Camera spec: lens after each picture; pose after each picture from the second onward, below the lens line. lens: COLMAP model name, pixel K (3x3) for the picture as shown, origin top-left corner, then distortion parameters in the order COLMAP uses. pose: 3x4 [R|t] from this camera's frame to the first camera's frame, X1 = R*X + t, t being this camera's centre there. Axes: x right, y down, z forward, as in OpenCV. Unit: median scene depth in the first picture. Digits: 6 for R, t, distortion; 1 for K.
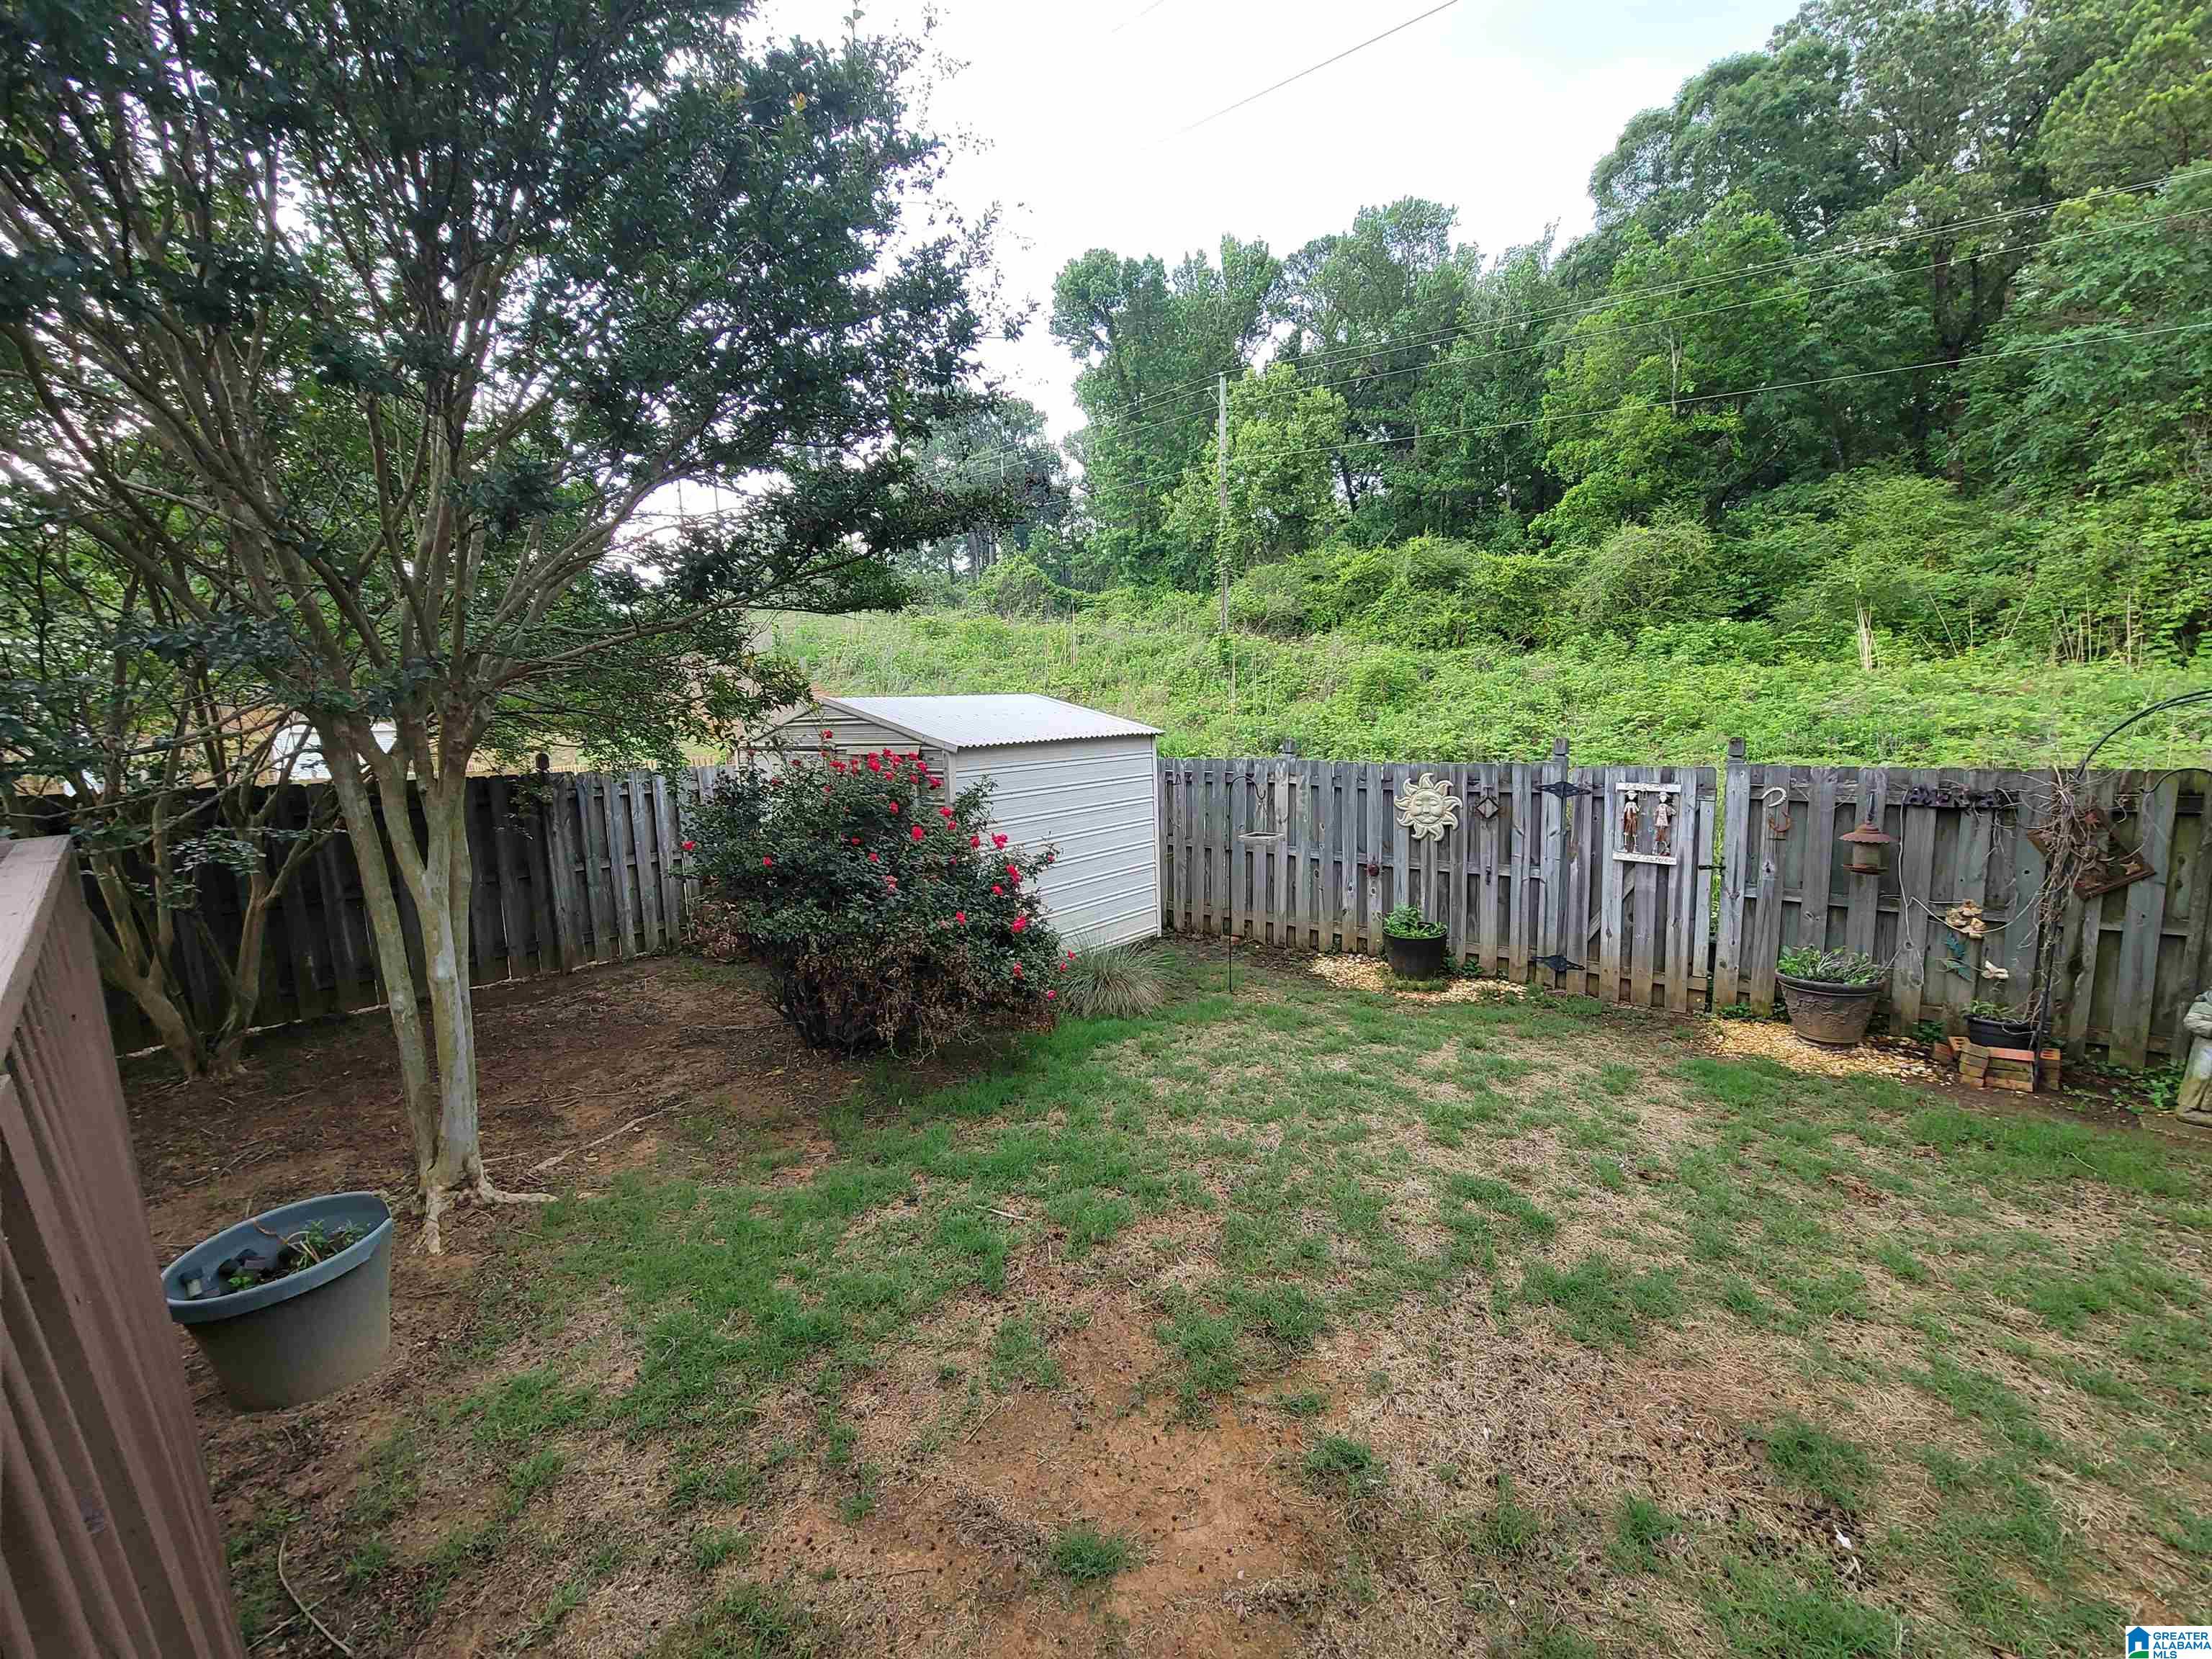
lens RADIAL K [[906.0, 0, 1104.0], [0, 906.0, 825.5], [0, 0, 1]] dist [-0.009462, 0.003547]
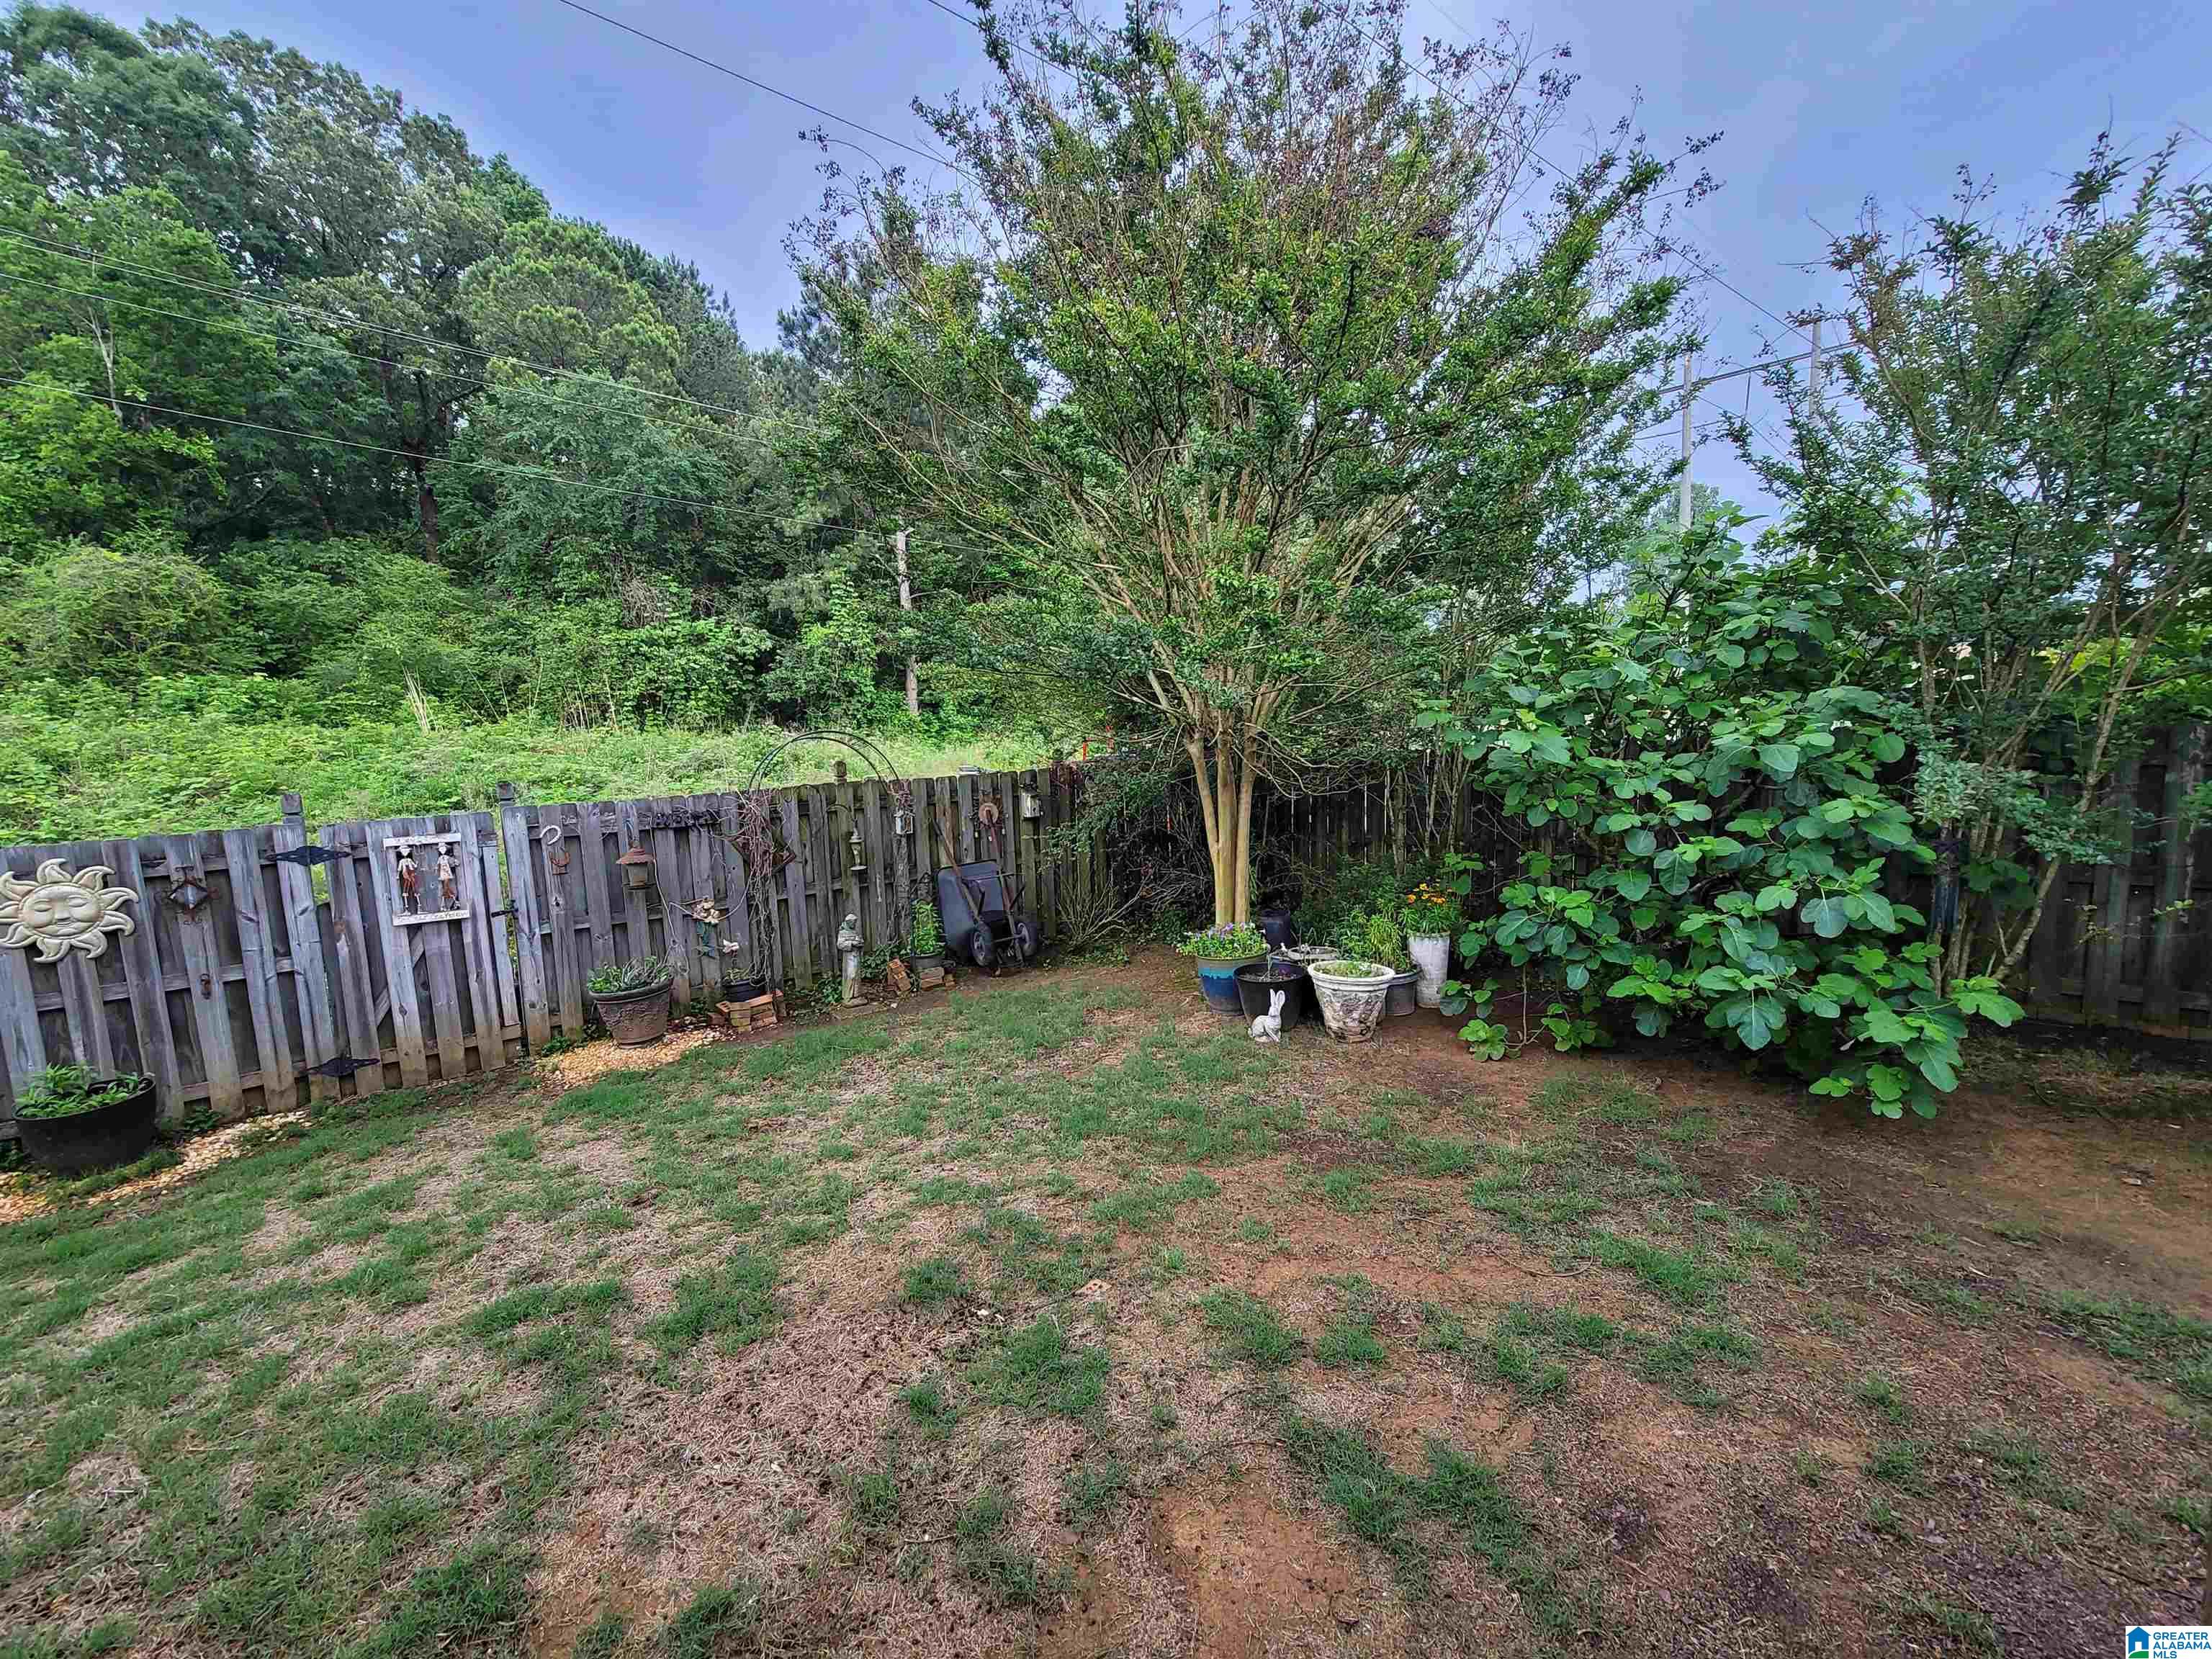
lens RADIAL K [[906.0, 0, 1103.0], [0, 906.0, 831.0], [0, 0, 1]] dist [-0.009462, 0.003547]
pose [[0.188507, -0.089229, 0.978010, -0.147868], [0.156056, 0.985932, 0.059873, 0.001442], [-0.969593, 0.141338, 0.199780, 0.143445]]
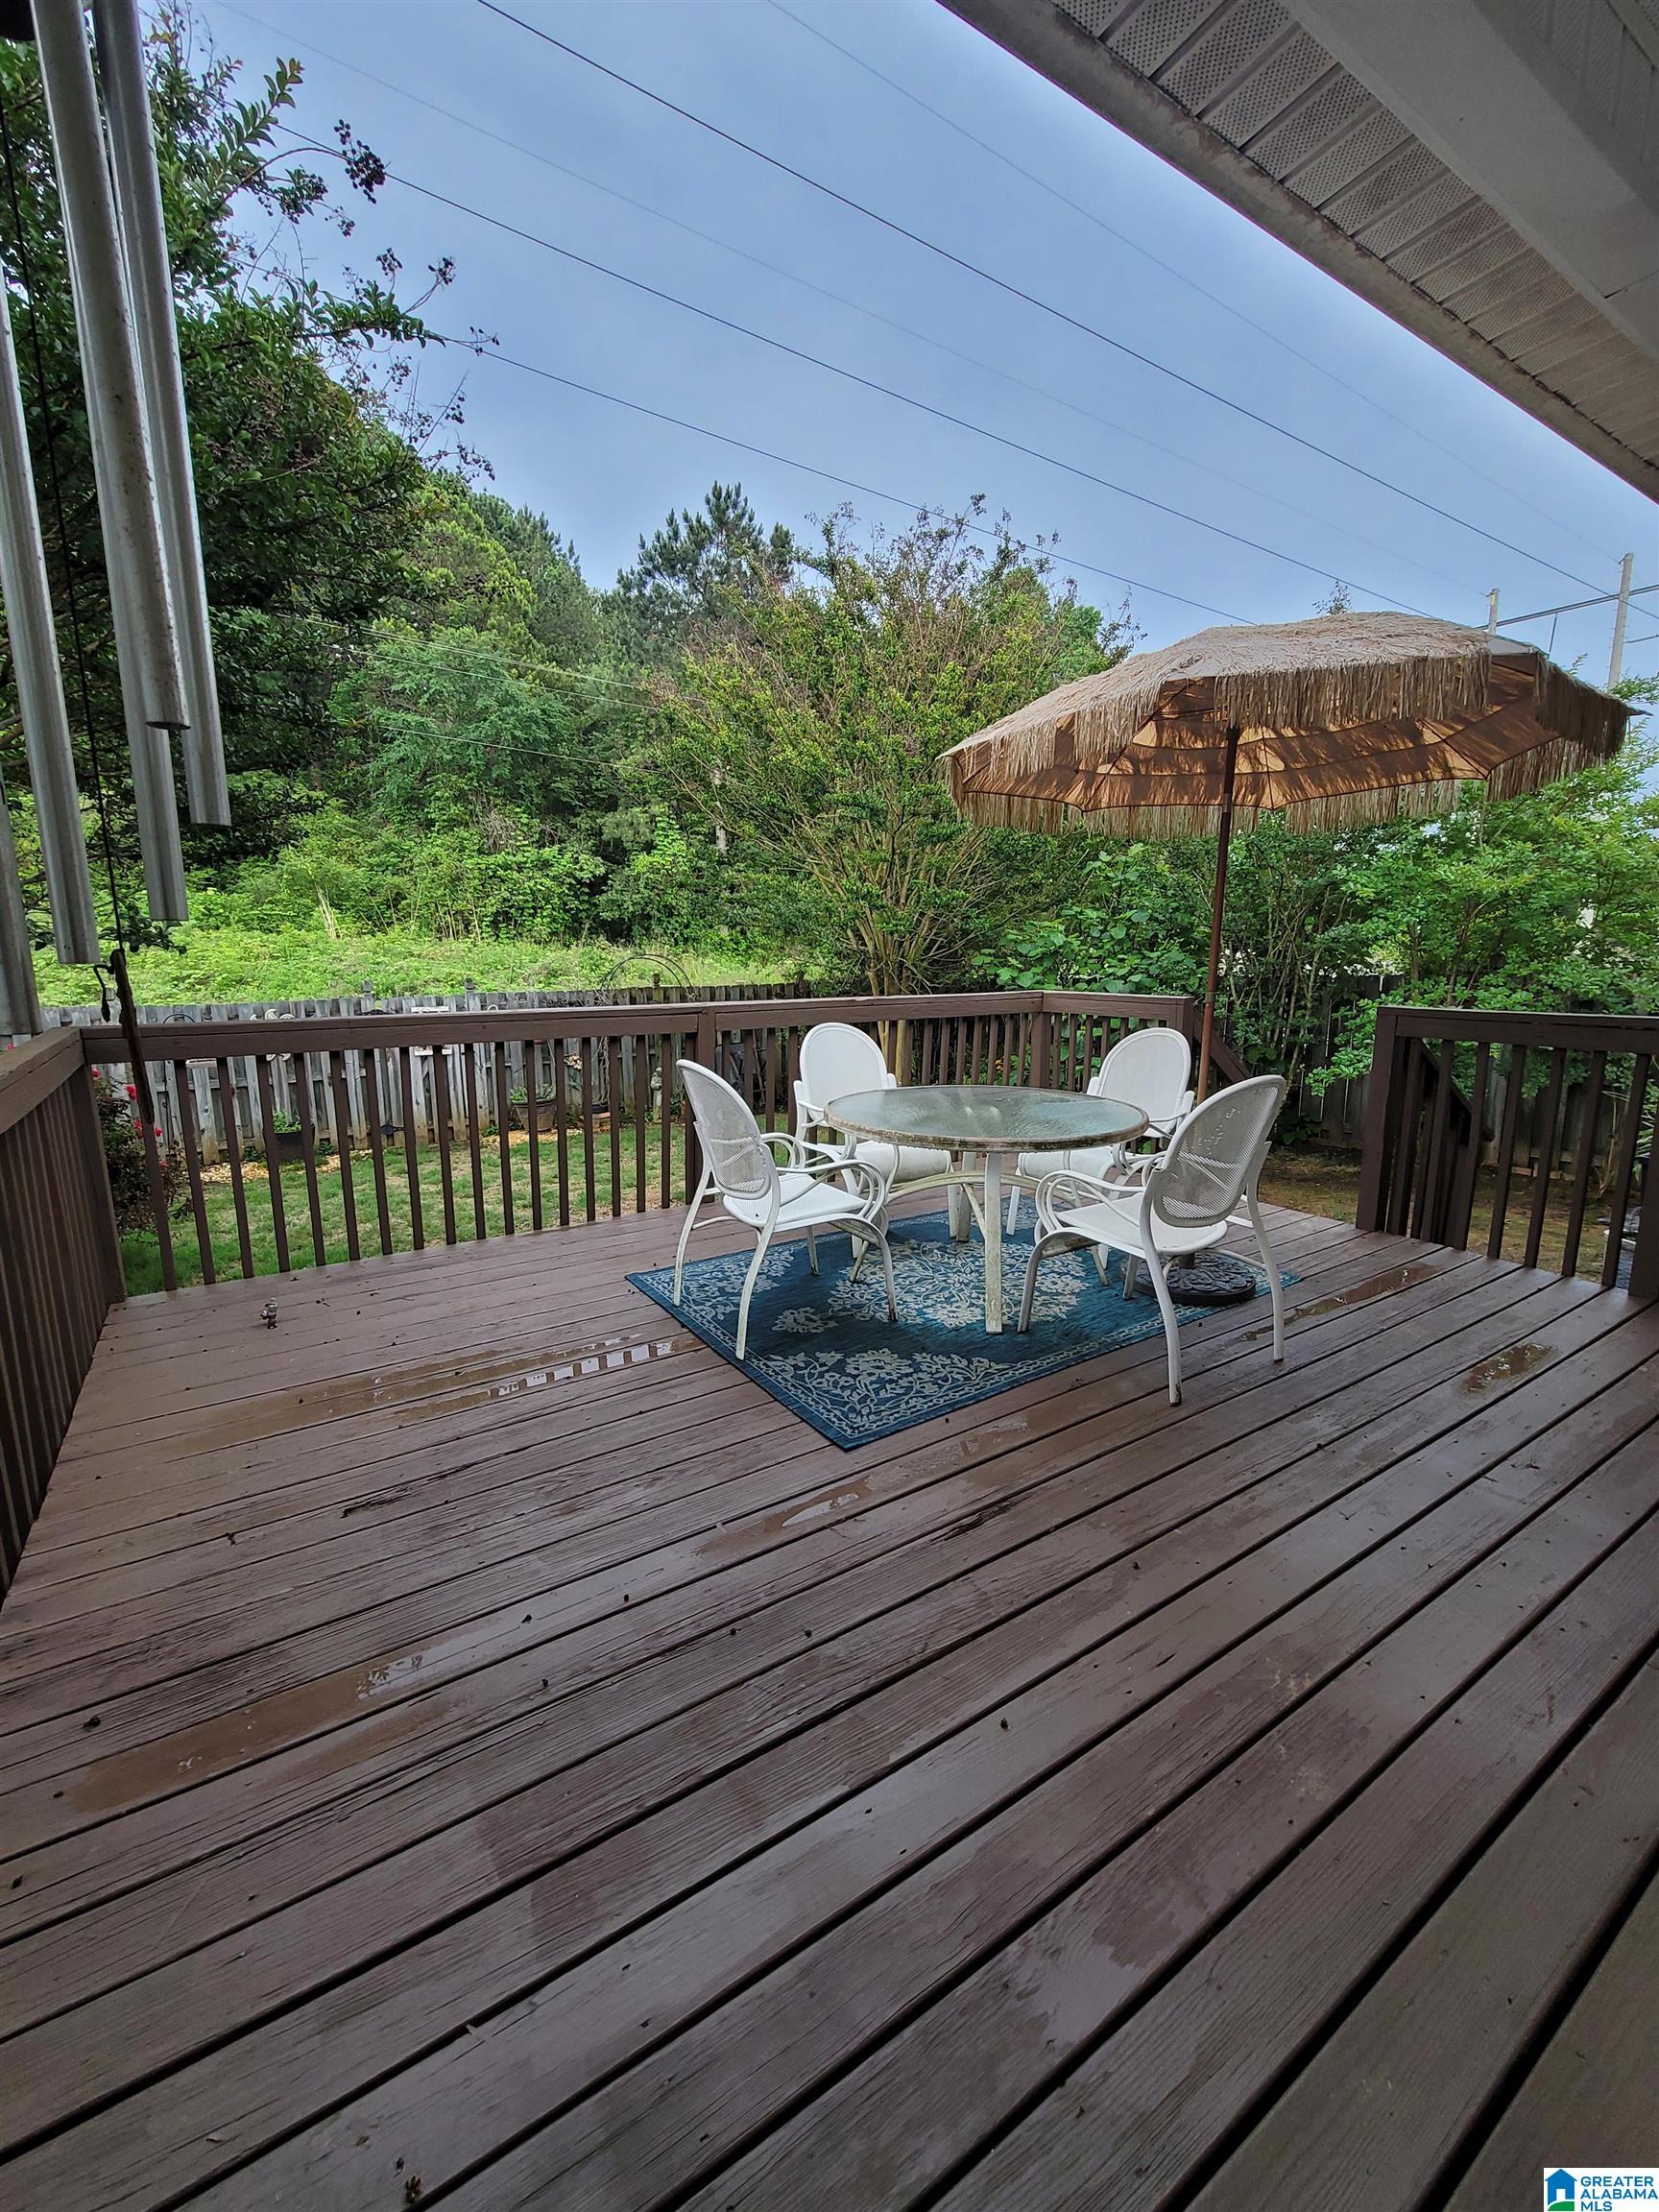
lens RADIAL K [[906.0, 0, 821.3], [0, 906.0, 1105.0], [0, 0, 1]] dist [-0.009462, 0.003547]
pose [[0.294020, -0.135594, 0.946132, -0.732985], [0.120372, 0.987258, 0.104081, 0.042591], [-0.948189, 0.083286, 0.306595, -0.163914]]
